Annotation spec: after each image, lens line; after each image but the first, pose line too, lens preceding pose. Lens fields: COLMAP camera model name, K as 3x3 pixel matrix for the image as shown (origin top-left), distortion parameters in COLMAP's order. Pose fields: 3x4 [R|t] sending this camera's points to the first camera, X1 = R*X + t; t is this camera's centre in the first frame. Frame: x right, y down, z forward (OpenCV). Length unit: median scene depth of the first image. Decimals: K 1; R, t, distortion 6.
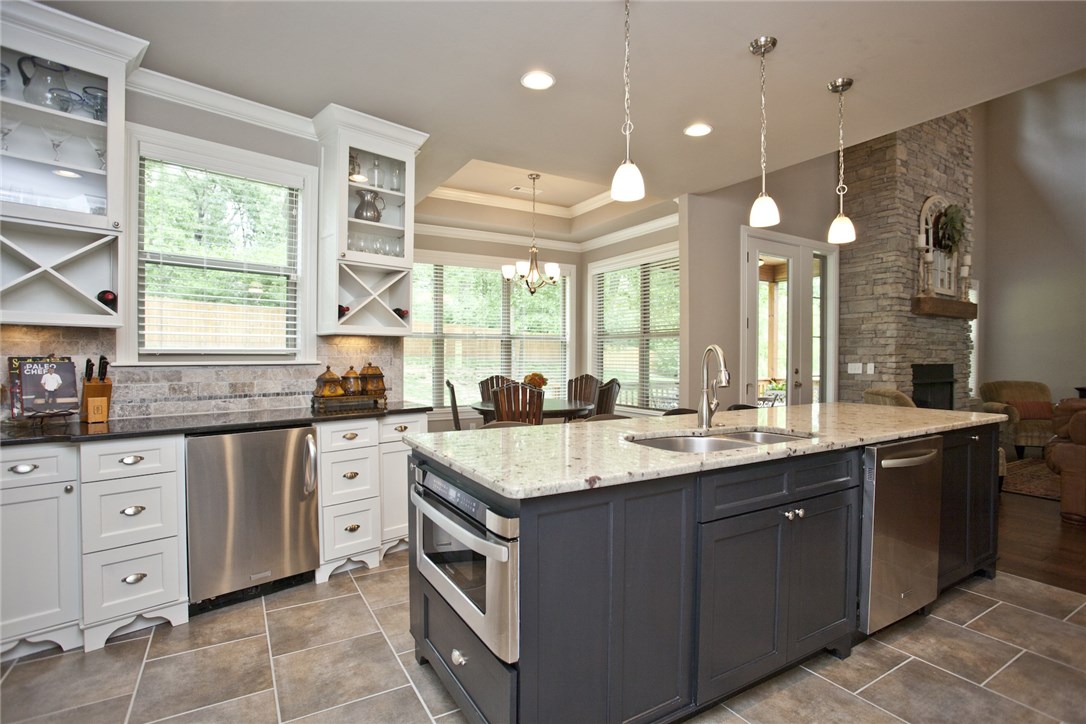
lens RADIAL K [[532.9, 0, 543.5], [0, 532.9, 360.1], [0, 0, 1]] dist [-0.066298, 0.030213]
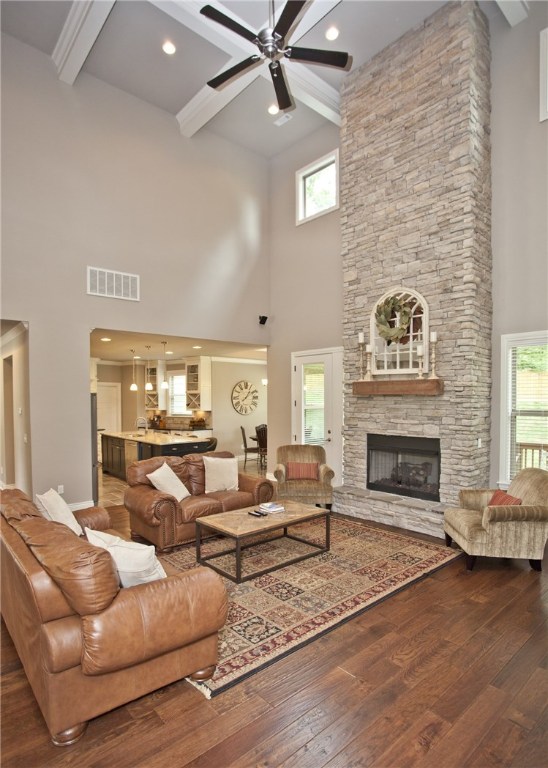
lens RADIAL K [[415.3, 0, 267.5], [0, 415.3, 411.2], [0, 0, 1]] dist [-0.082252, 0.035900]
pose [[0.182044, 0.024912, -0.982975, 1.679524], [-0.001663, 0.999685, 0.025028, -0.072272], [0.983289, -0.002921, 0.182028, 0.578731]]
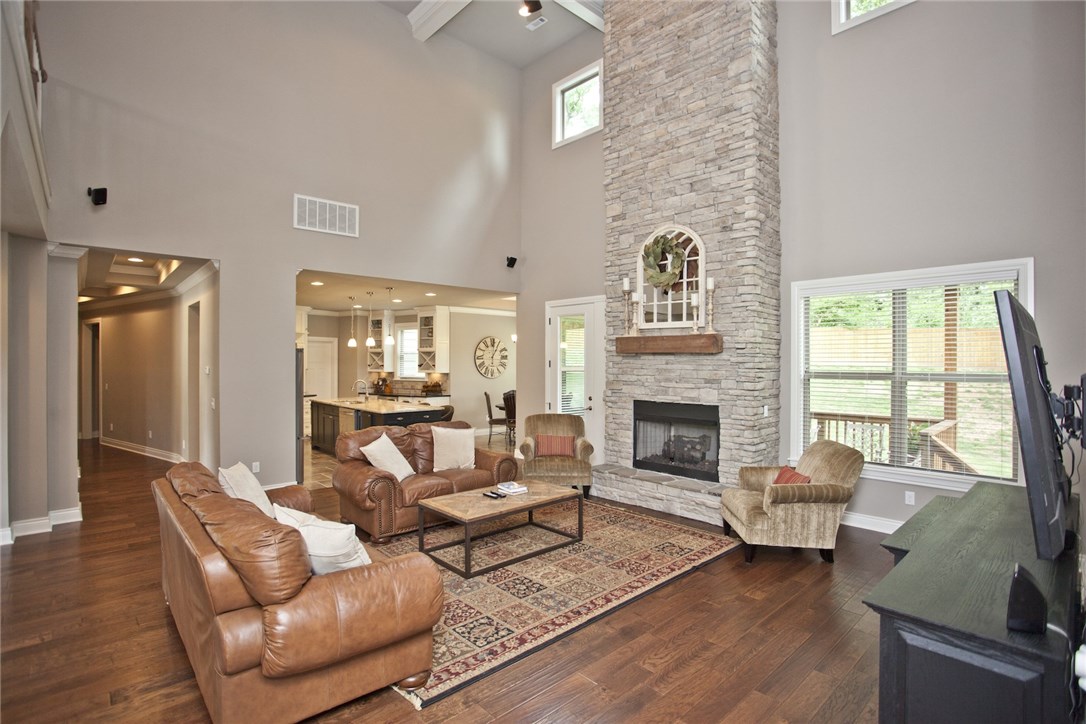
lens RADIAL K [[516.5, 0, 543.0], [0, 516.5, 362.0], [0, 0, 1]] dist [-0.087399, 0.035634]
pose [[0.214299, -0.001033, -0.976768, 1.706742], [-0.007899, 0.999965, -0.002791, -0.064811], [0.976736, 0.008314, 0.214283, 0.601361]]
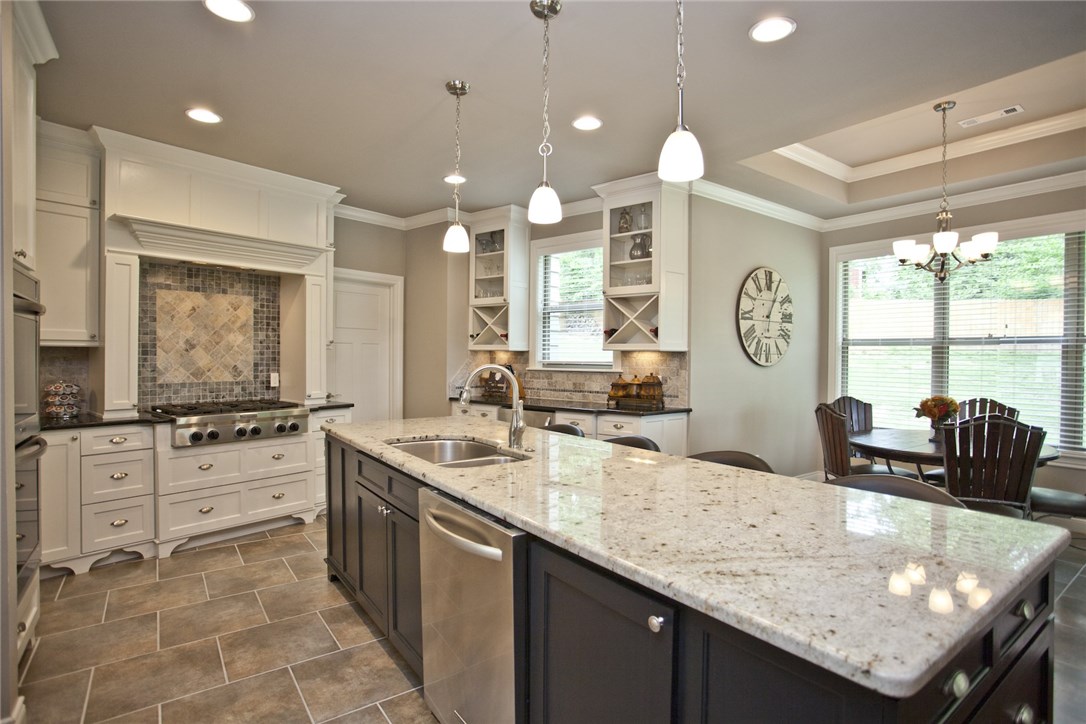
lens RADIAL K [[541.4, 0, 543.0], [0, 541.4, 362.0], [0, 0, 1]] dist [-0.078547, 0.032557]
pose [[0.095532, 0.013818, -0.995330, 0.546428], [-0.012553, 0.999841, 0.012676, -0.020125], [0.995347, 0.011283, 0.095690, 0.397421]]
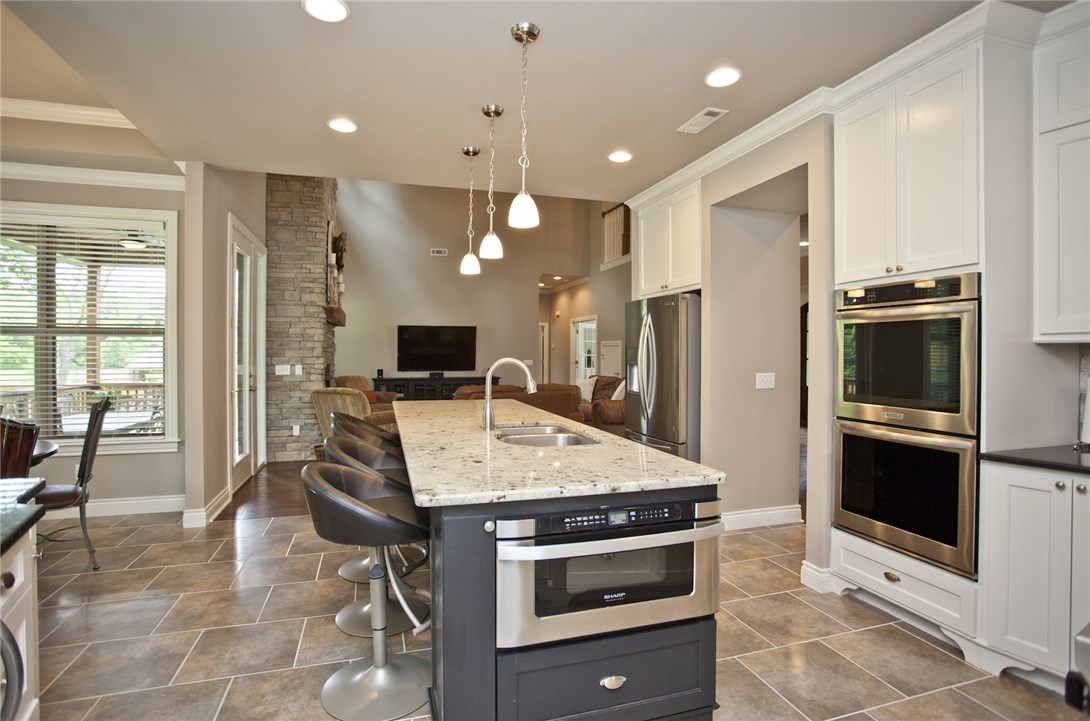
lens RADIAL K [[547.7, 0, 541.1], [0, 547.7, 355.8], [0, 0, 1]] dist [-0.074627, 0.030303]
pose [[0.234721, -0.005588, 0.972047, -0.339104], [0.003056, 0.999983, 0.005011, -0.016728], [-0.972058, 0.001795, 0.234734, 0.257381]]
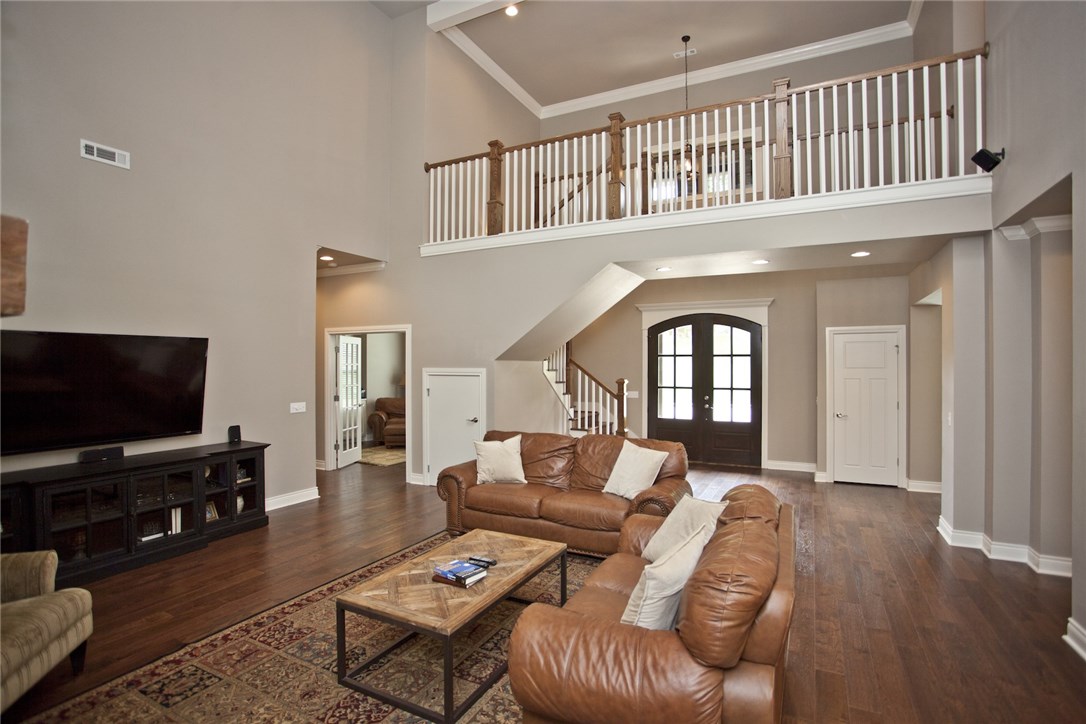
lens RADIAL K [[516.5, 0, 543.0], [0, 516.5, 362.0], [0, 0, 1]] dist [-0.087399, 0.035634]
pose [[-0.535620, 0.002089, 0.844457, 0.508834], [0.004149, 0.999991, 0.000158, -0.070233], [-0.844449, 0.003589, -0.535624, 0.906522]]
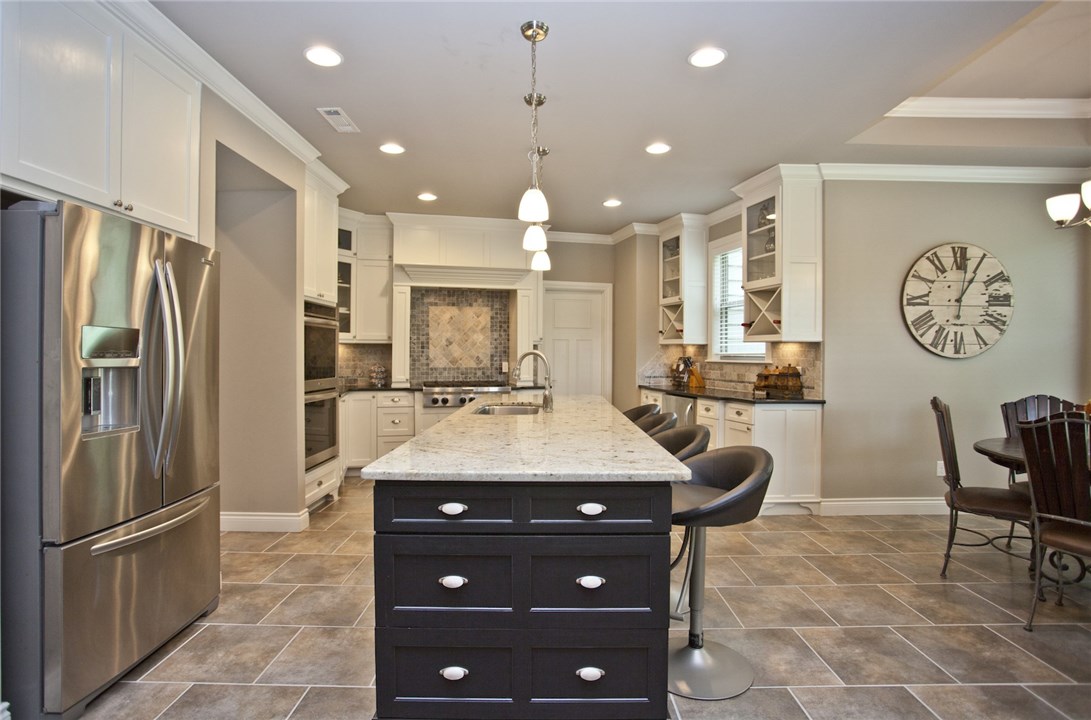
lens RADIAL K [[548.2, 0, 541.6], [0, 548.2, 355.3], [0, 0, 1]] dist [-0.074627, 0.030303]
pose [[-0.514266, 0.002565, -0.857627, 0.643507], [-0.008657, 0.999929, 0.008181, -0.012176], [0.857587, 0.011632, -0.514208, 0.719024]]
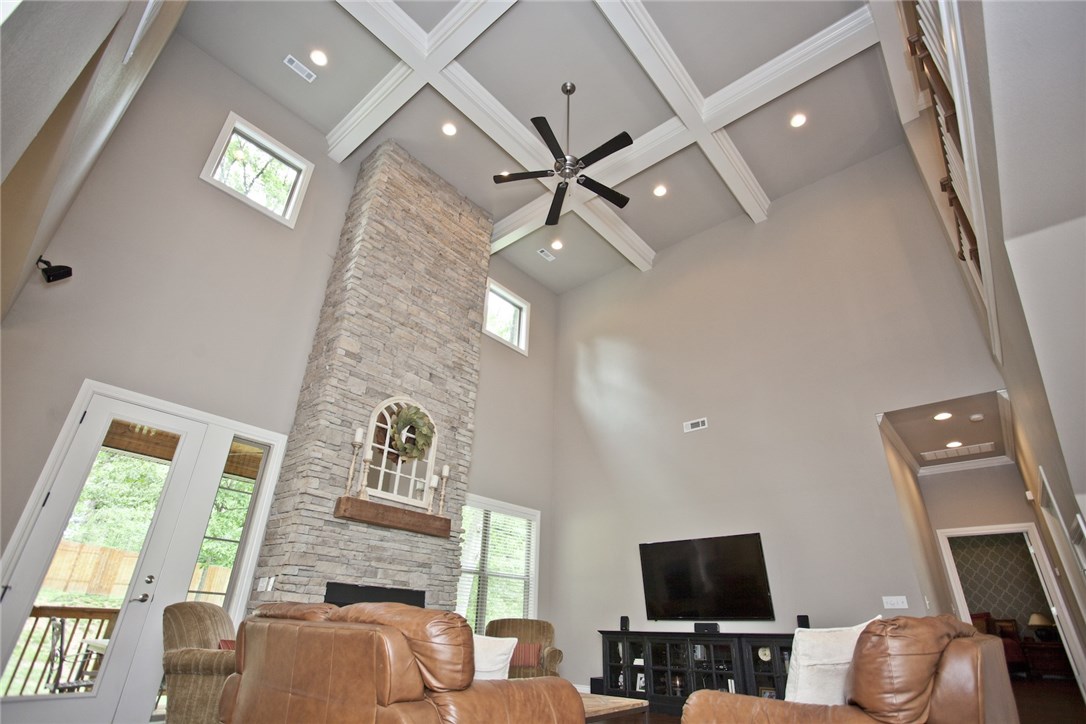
lens RADIAL K [[516.5, 0, 543.0], [0, 516.5, 362.0], [0, 0, 1]] dist [-0.087399, 0.035634]
pose [[0.947520, 0.167100, 0.272551, 0.761738], [-0.024682, 0.888219, -0.458756, 0.054611], [-0.318743, 0.427953, 0.845730, 0.092828]]
